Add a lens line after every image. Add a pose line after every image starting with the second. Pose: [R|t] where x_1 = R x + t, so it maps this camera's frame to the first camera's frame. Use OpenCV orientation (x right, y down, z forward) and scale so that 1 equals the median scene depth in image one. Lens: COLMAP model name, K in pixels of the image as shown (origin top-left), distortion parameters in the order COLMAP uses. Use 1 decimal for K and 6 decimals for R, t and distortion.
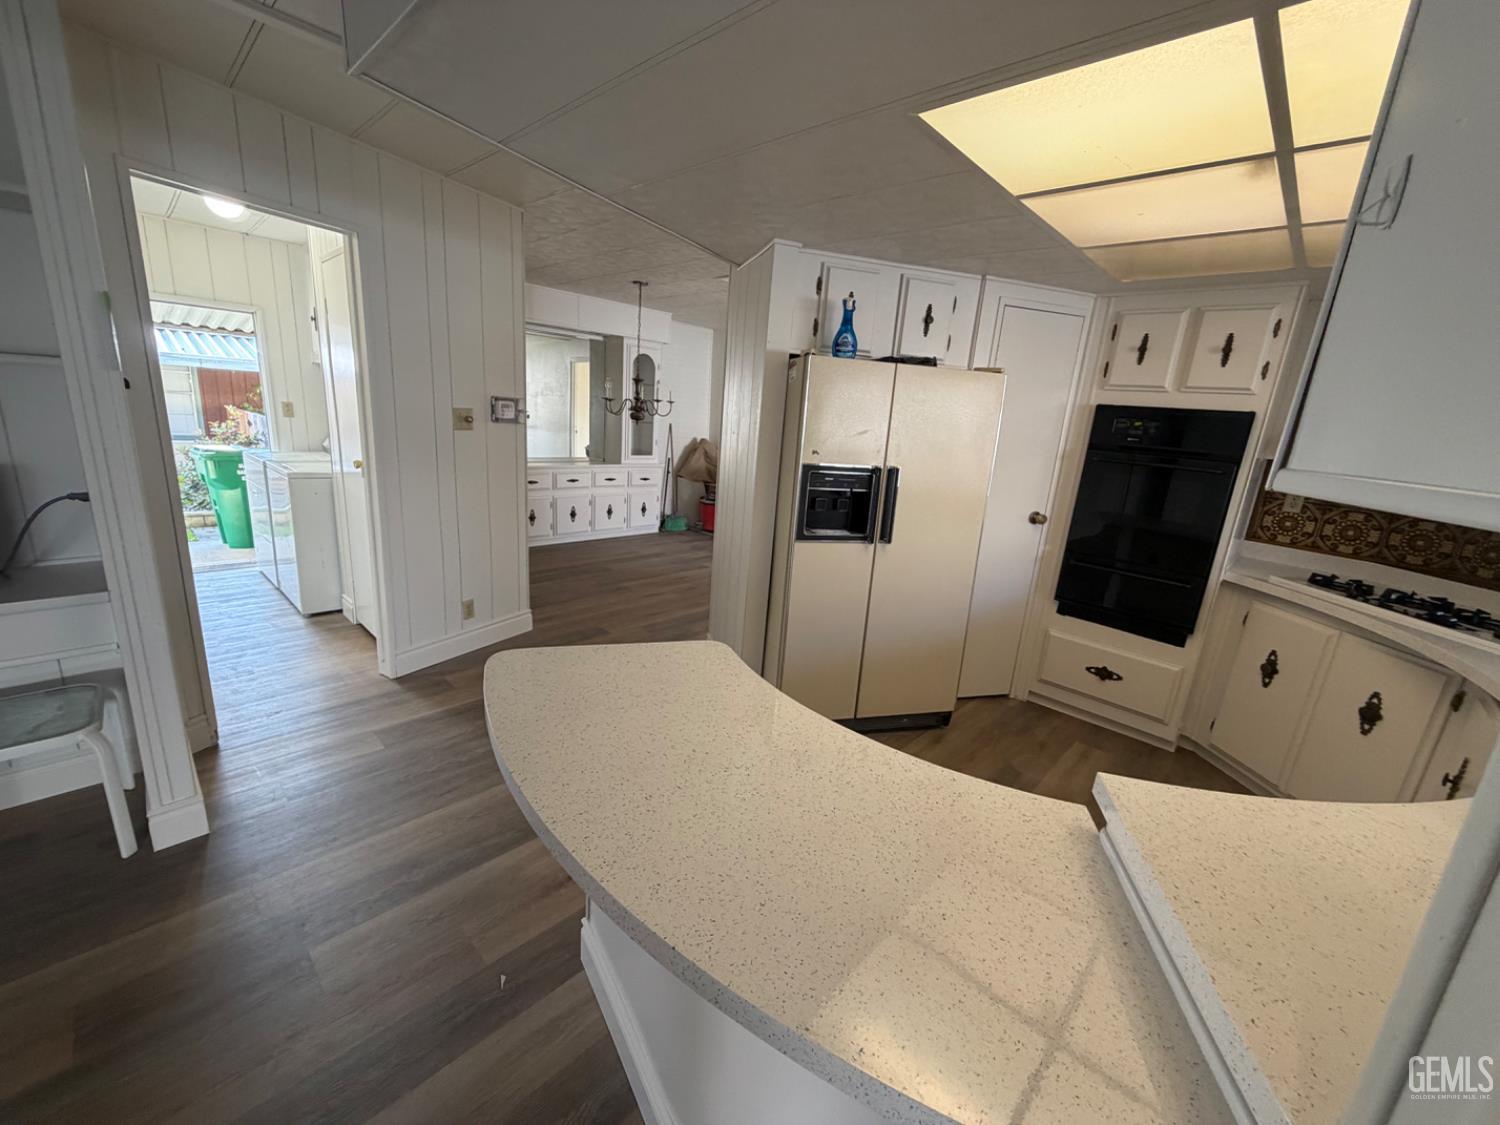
lens RADIAL K [[596.2, 0, 751.1], [0, 596.2, 561.5], [0, 0, 1]] dist [-0.000013, 0.000121]
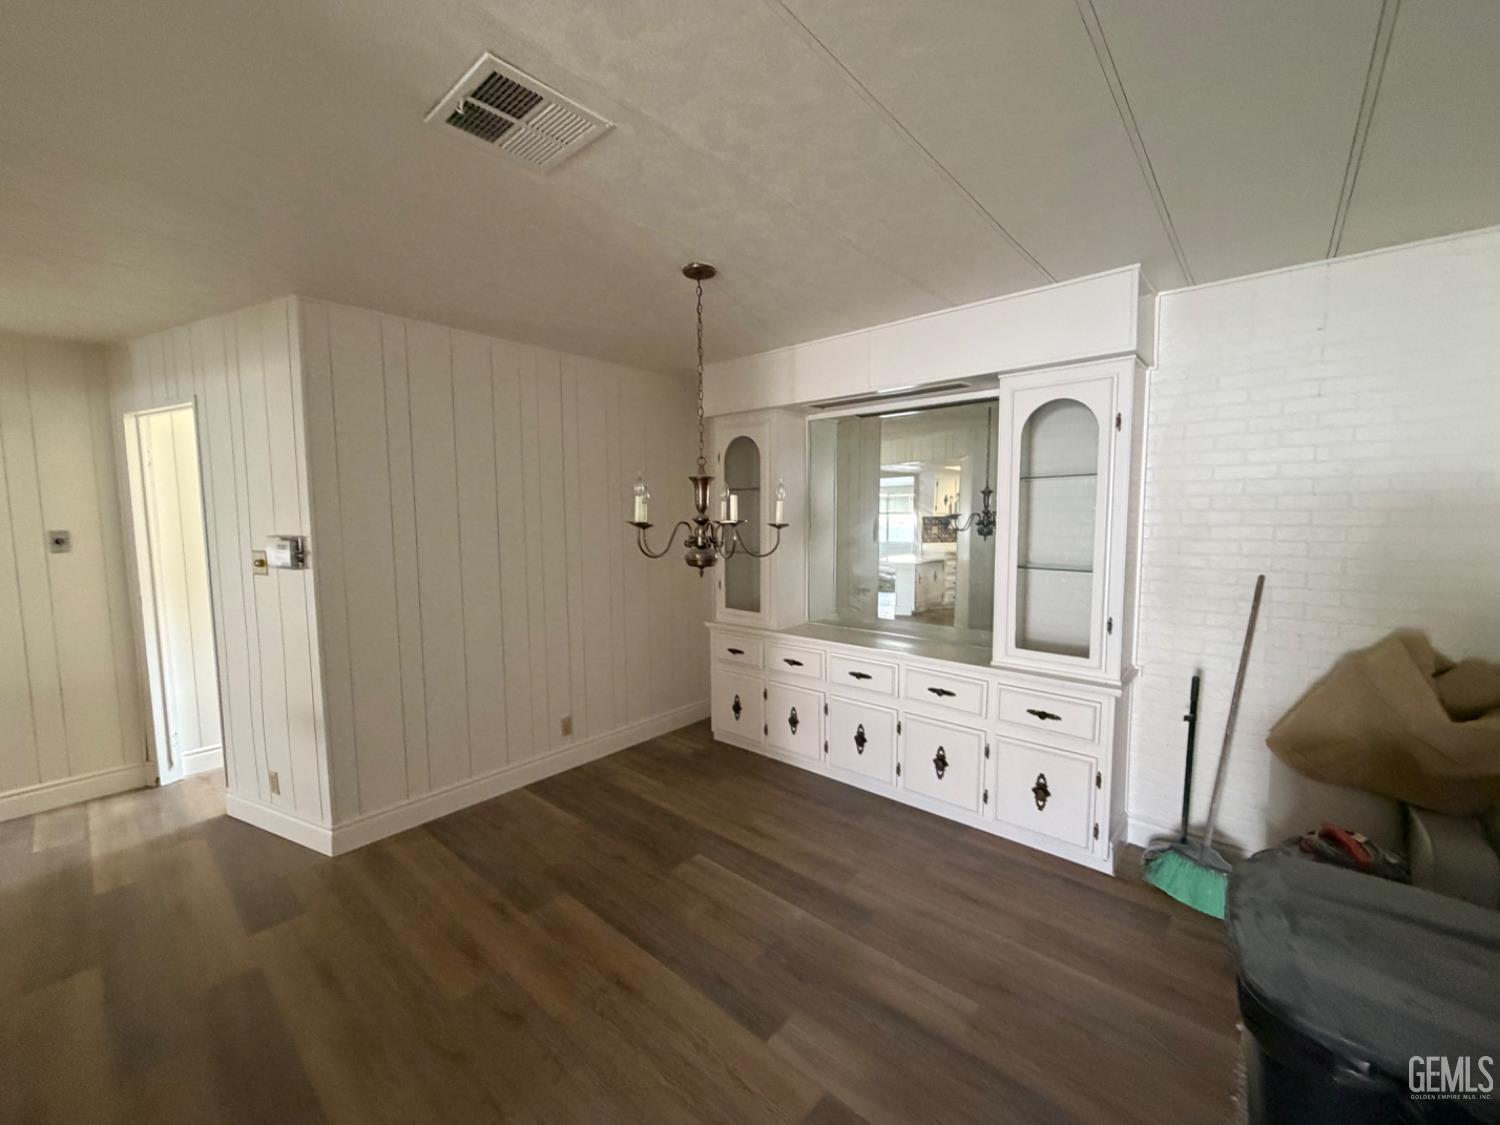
lens RADIAL K [[596.2, 0, 746.1], [0, 596.2, 562.0], [0, 0, 1]] dist [-0.000013, 0.000121]
pose [[0.035487, 0.010166, -0.999318, 0.257339], [-0.227060, 0.973879, 0.001844, -0.249438], [0.973234, 0.226840, 0.036868, 1.019178]]
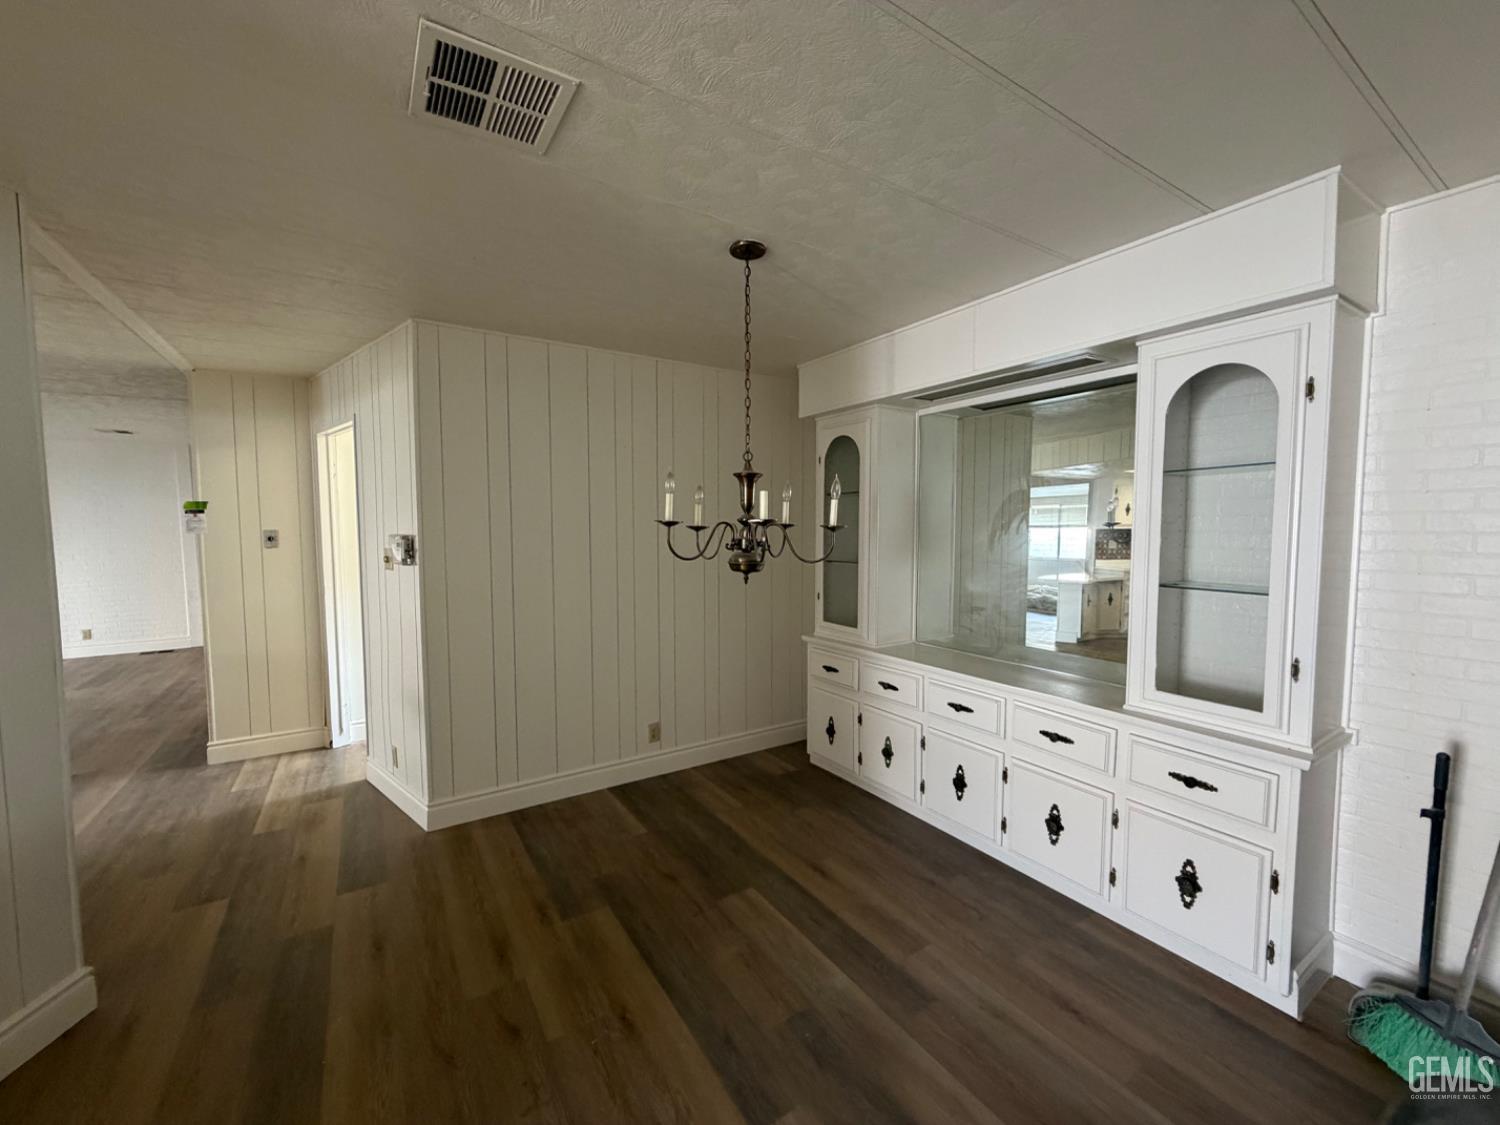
lens RADIAL K [[596.2, 0, 746.2], [0, 596.2, 561.5], [0, 0, 1]] dist [-0.000013, 0.000121]
pose [[-0.239807, -0.016437, -0.970681, 0.205423], [-0.246761, 0.968051, 0.044570, -0.262538], [0.938936, 0.250215, -0.236201, 1.097946]]
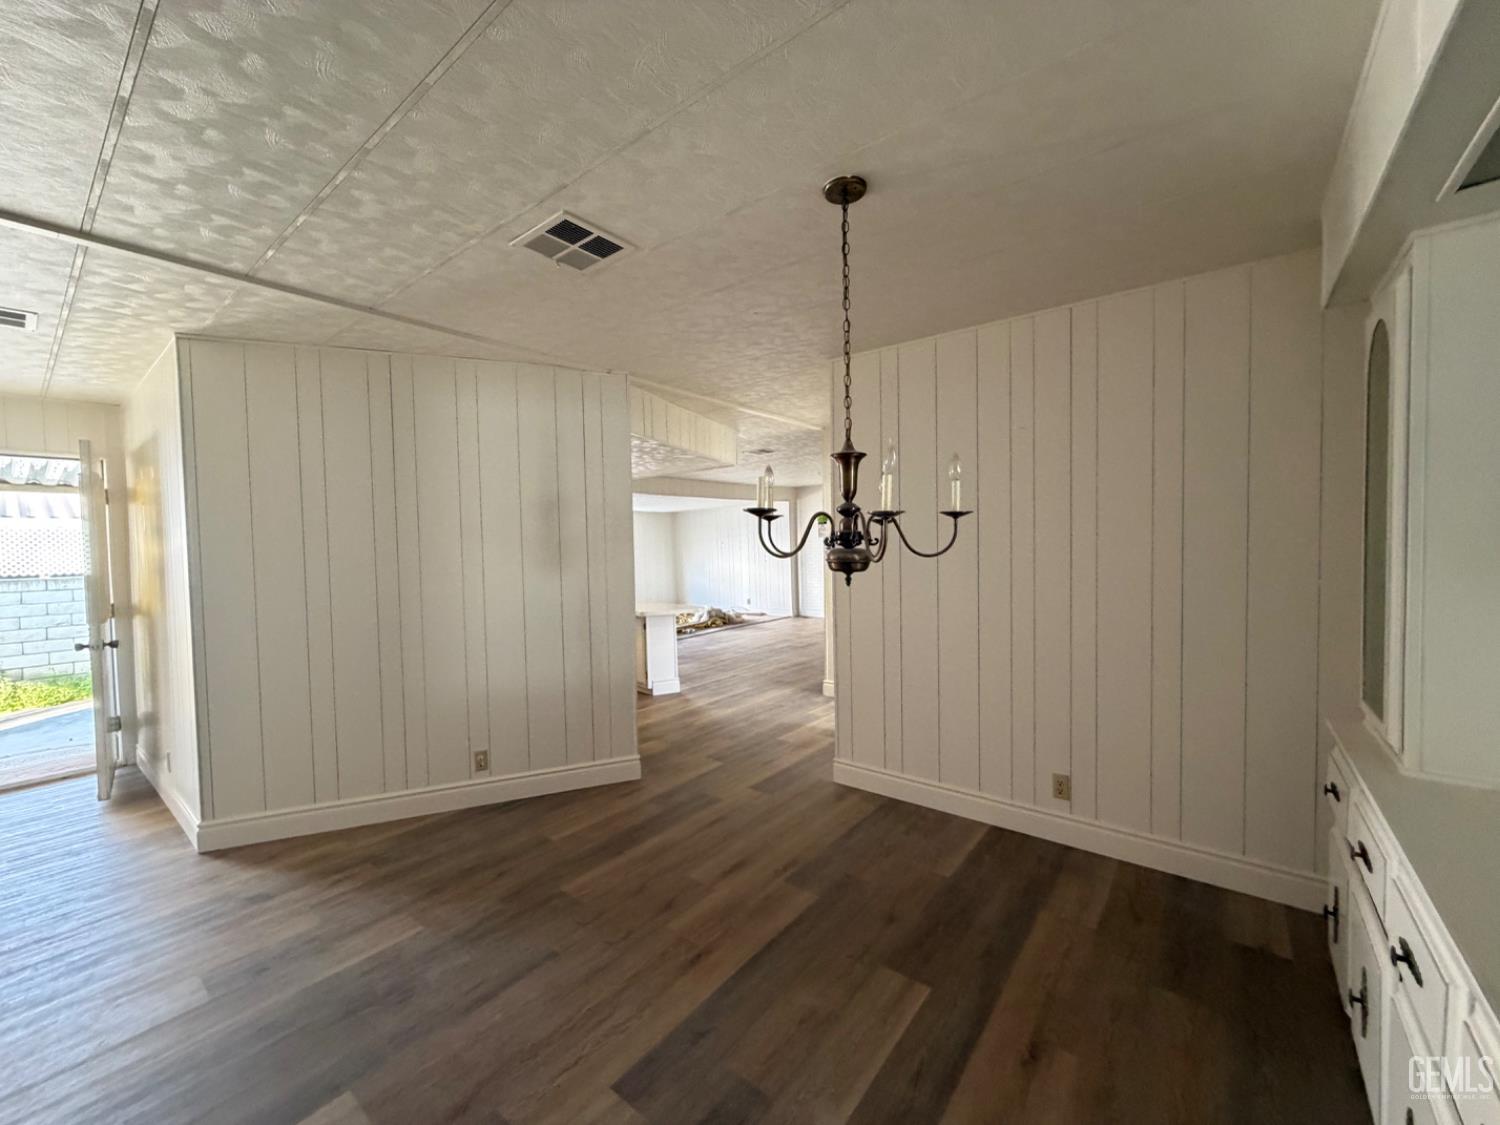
lens RADIAL K [[596.2, 0, 745.5], [0, 596.2, 572.0], [0, 0, 1]] dist [-0.000013, 0.000121]
pose [[-0.994575, -0.052990, -0.089511, -0.101300], [-0.076173, 0.957029, 0.279808, -0.327040], [0.070838, 0.285109, -0.955874, 1.321617]]
